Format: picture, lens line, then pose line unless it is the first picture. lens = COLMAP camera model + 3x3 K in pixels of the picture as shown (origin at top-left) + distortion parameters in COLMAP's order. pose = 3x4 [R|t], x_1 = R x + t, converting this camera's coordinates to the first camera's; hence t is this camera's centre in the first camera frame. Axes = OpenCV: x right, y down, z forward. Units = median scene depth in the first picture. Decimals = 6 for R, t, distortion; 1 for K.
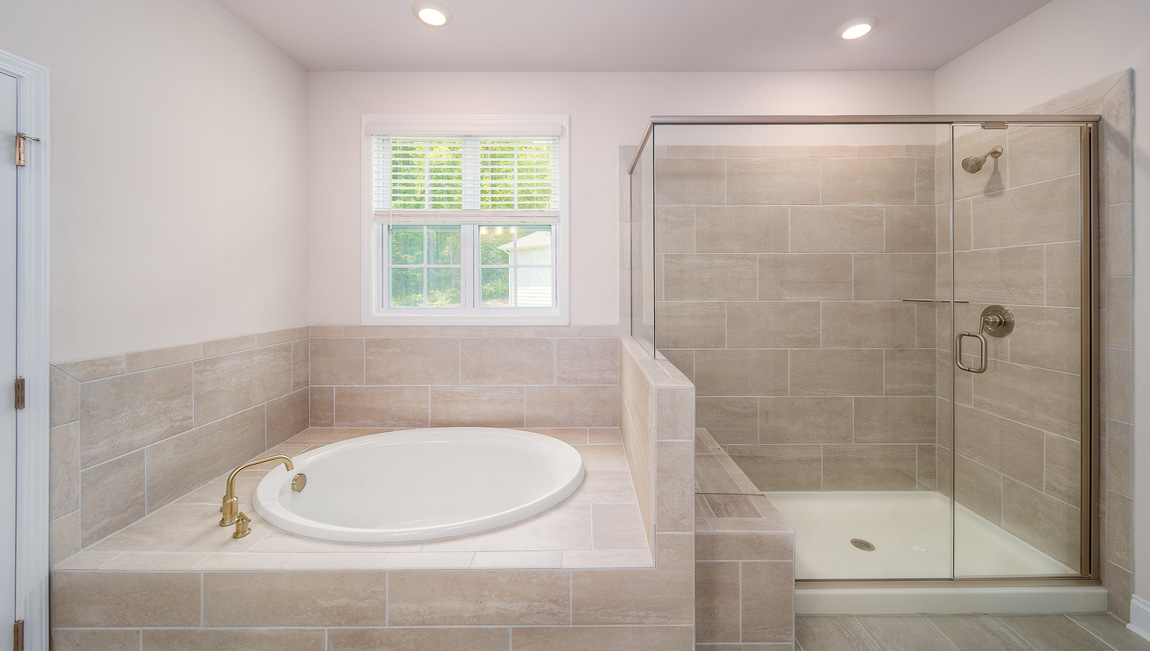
lens RADIAL K [[409.6, 0, 577.1], [0, 409.6, 316.0], [0, 0, 1]] dist [0.001041, -0.000168]
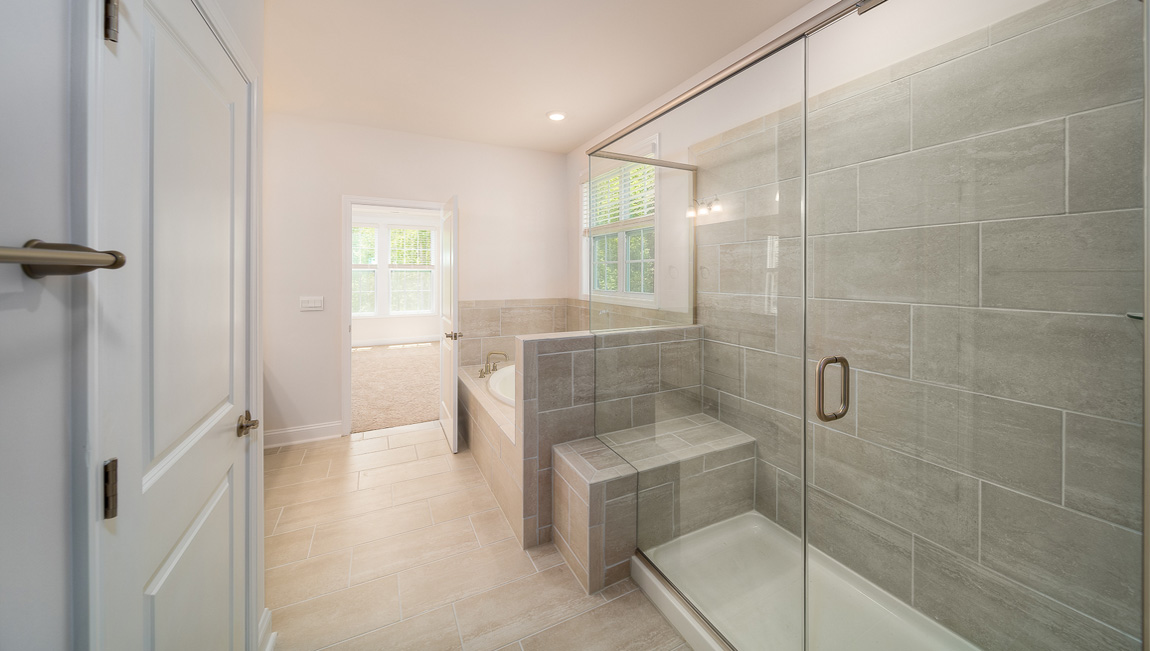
lens RADIAL K [[409.6, 0, 574.8], [0, 409.6, 322.9], [0, 0, 1]] dist [0.001041, -0.000168]
pose [[0.429539, 0.110276, -0.896290, 0.950788], [-0.072300, 0.993529, 0.087590, -0.025749], [0.900149, 0.027178, 0.434733, 0.263037]]
